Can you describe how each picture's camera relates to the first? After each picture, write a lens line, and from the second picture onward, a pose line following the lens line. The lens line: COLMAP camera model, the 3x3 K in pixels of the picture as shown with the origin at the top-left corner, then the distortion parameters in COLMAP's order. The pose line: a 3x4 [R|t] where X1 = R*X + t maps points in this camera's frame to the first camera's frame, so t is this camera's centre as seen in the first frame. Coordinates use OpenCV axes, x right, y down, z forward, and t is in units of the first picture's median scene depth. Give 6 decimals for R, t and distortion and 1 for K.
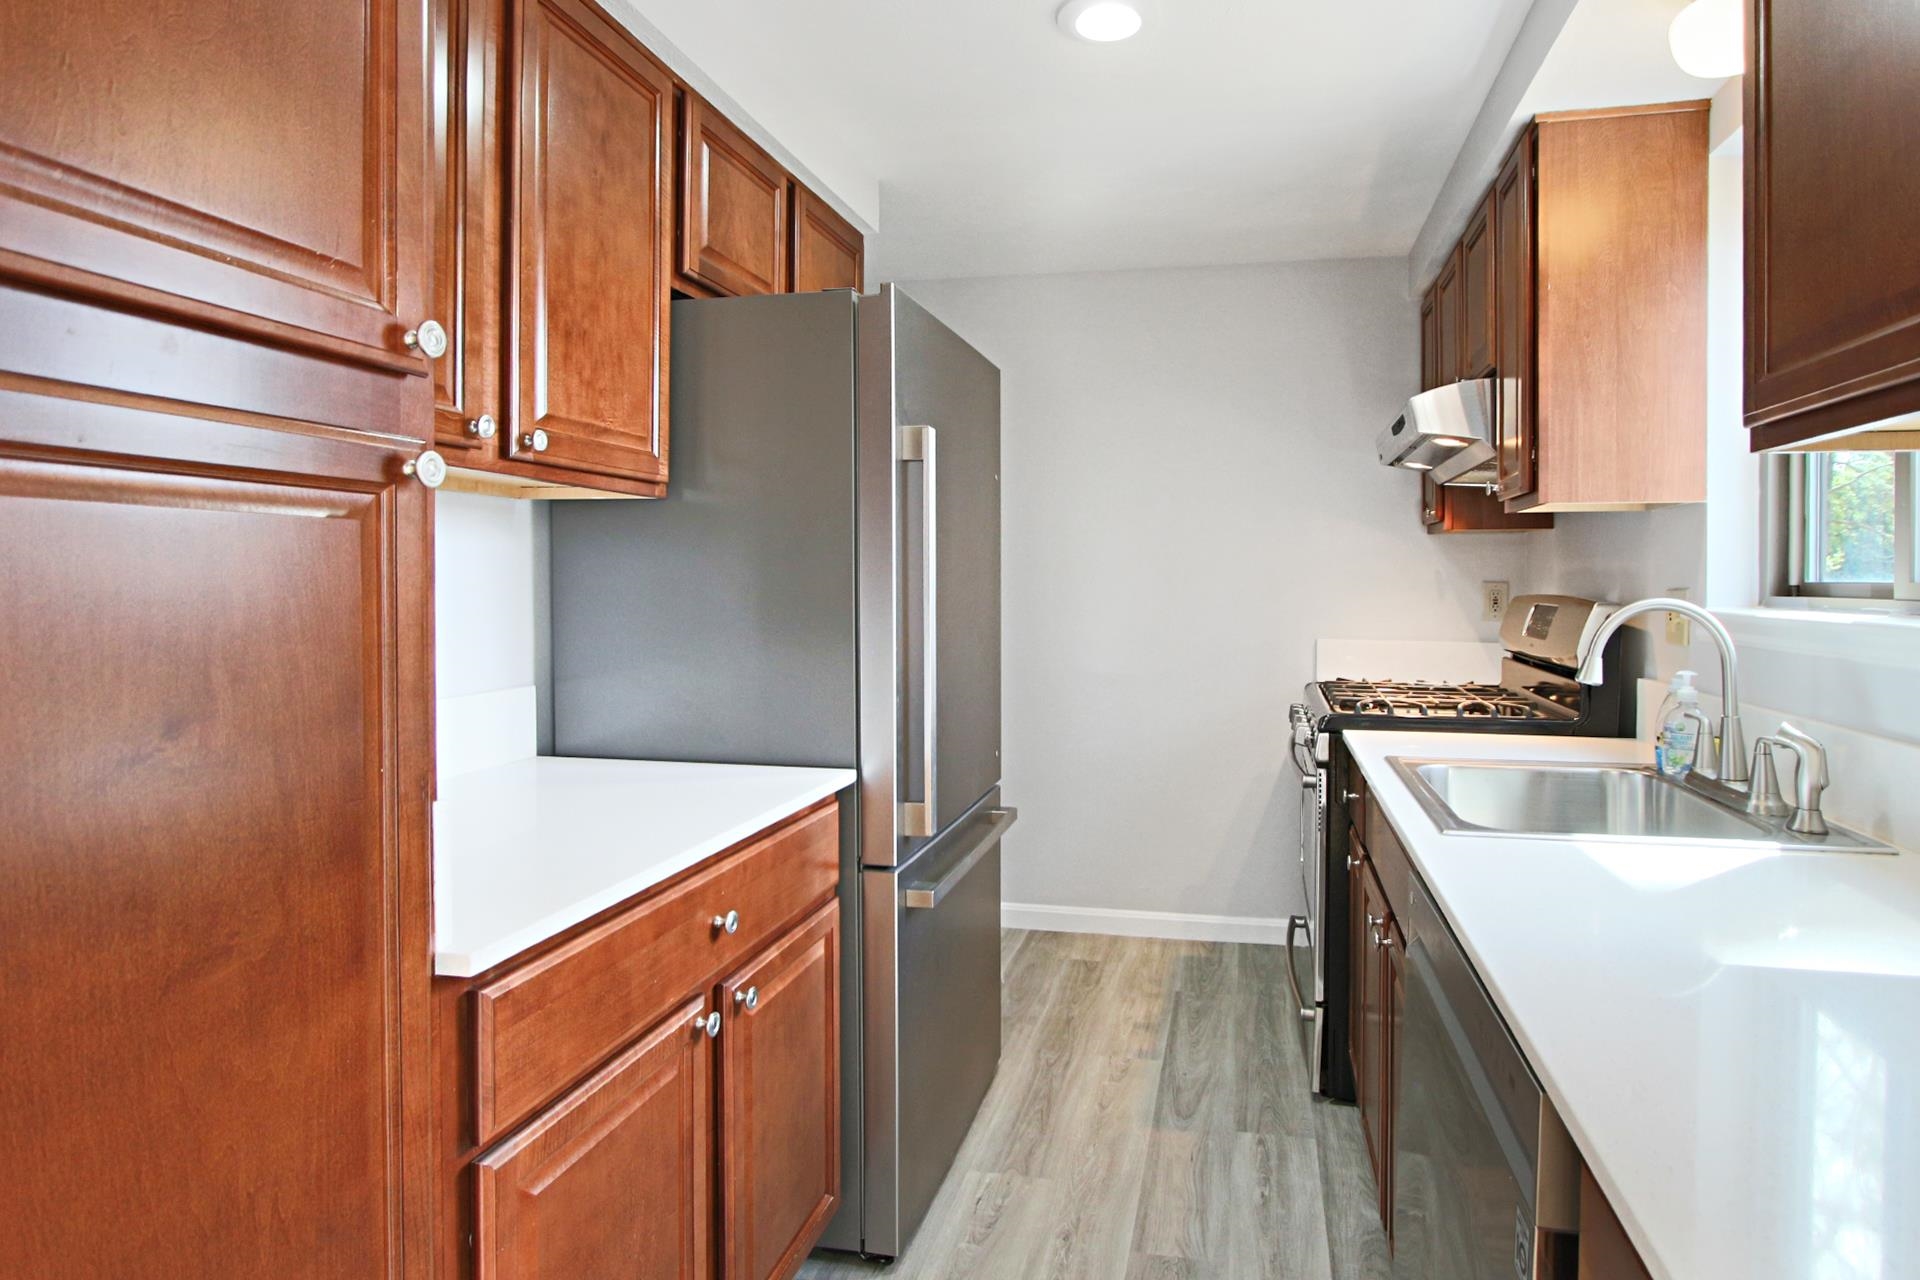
lens RADIAL K [[1172.4, 0, 1058.6], [0, 1172.4, 635.3], [0, 0, 1]] dist [-0.030377, 0.000258]
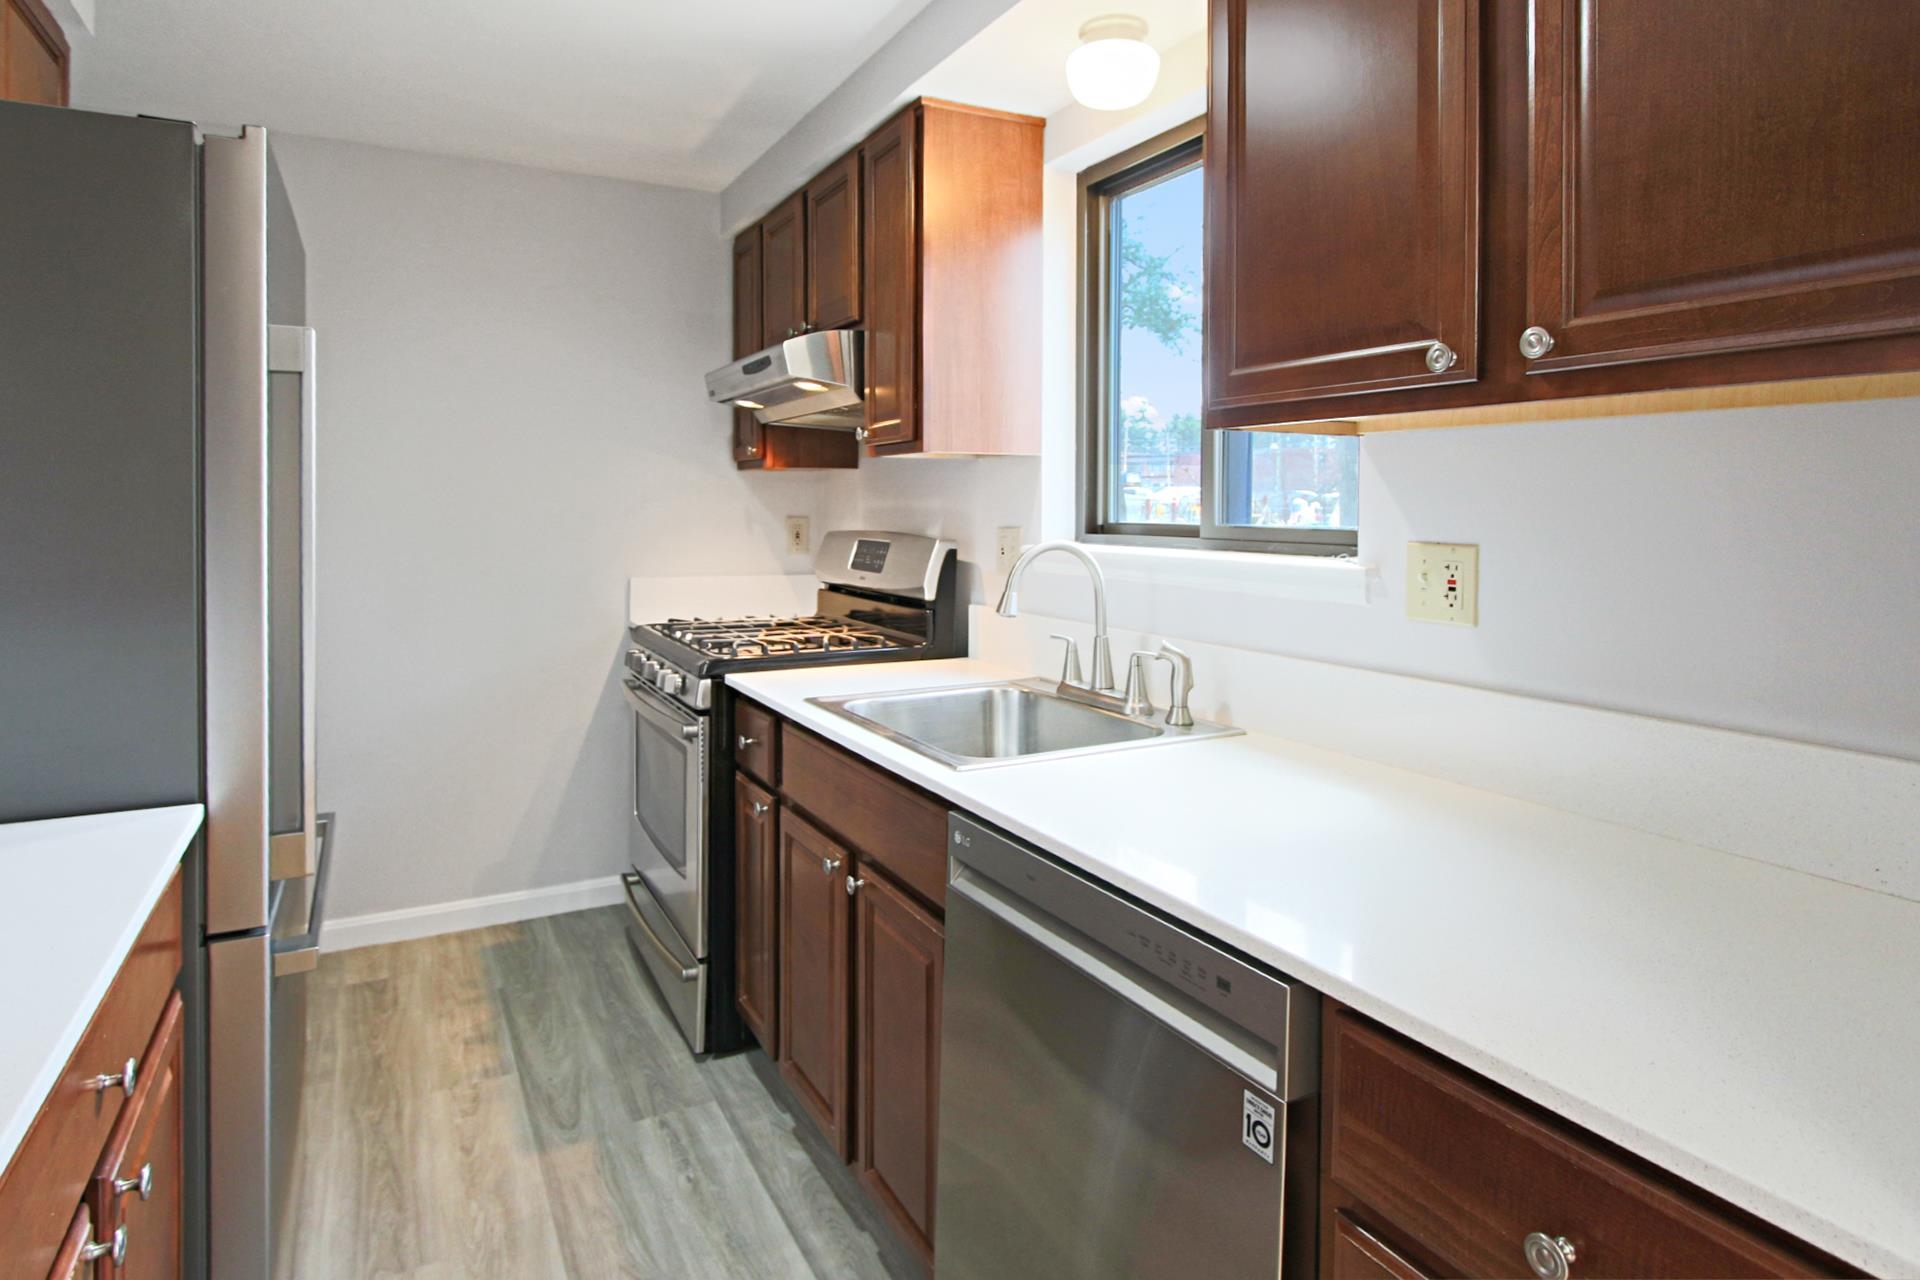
lens RADIAL K [[1124.1, 0, 1117.5], [0, 1124.1, 553.9], [0, 0, 1]] dist [-0.021464, 0.002602]
pose [[0.728804, -0.025075, 0.684263, -0.149277], [0.026152, 0.999619, 0.008777, -0.018514], [-0.684222, 0.011498, 0.729183, 0.088184]]
